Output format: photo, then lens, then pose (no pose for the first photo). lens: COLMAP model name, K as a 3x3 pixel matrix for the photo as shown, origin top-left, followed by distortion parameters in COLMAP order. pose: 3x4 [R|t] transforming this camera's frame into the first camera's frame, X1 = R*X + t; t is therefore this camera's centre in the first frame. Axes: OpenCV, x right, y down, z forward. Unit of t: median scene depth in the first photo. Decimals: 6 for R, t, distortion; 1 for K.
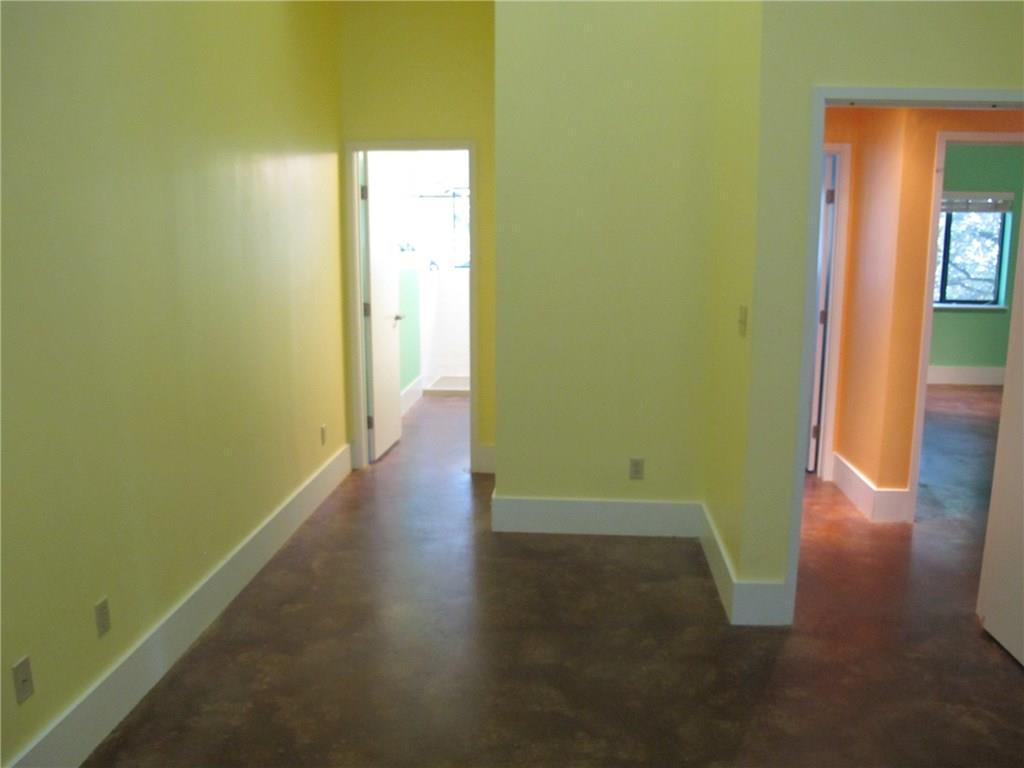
lens RADIAL K [[864.5, 0, 517.0], [0, 864.5, 383.0], [0, 0, 1]] dist [-0.141813, 0.101292]
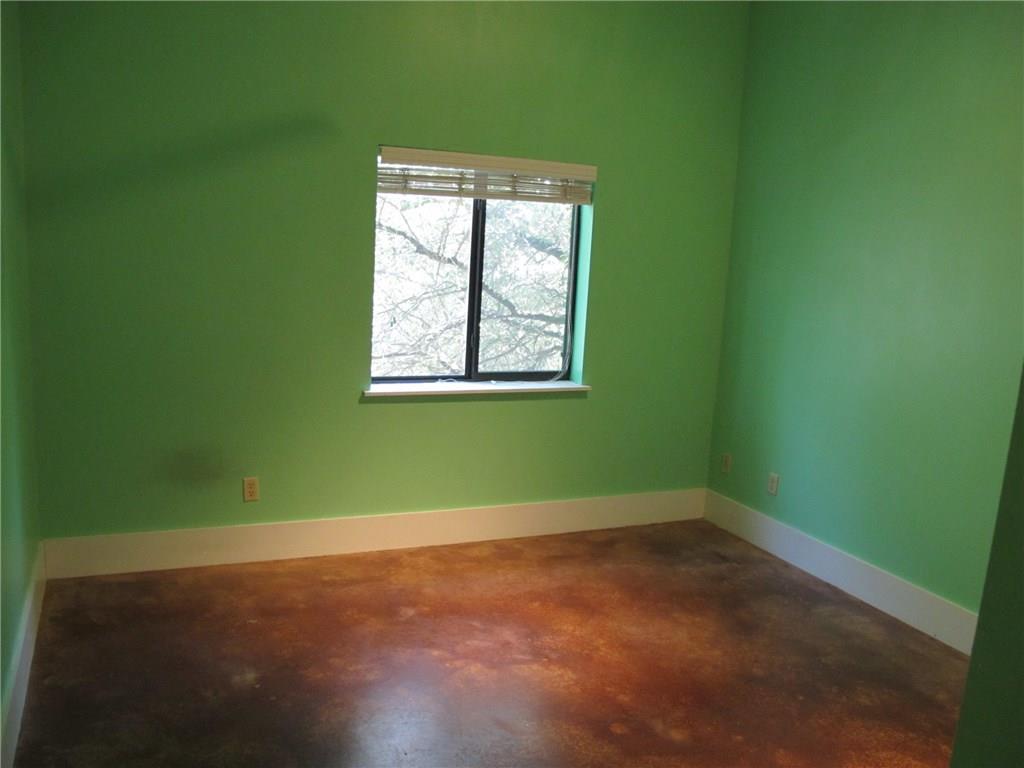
lens RADIAL K [[864.5, 0, 510.9], [0, 864.5, 383.0], [0, 0, 1]] dist [-0.141813, 0.101292]
pose [[0.876572, -0.035732, 0.479943, 0.282478], [0.033724, 0.999349, 0.012808, -0.100017], [-0.480088, 0.004958, 0.877206, 0.539870]]
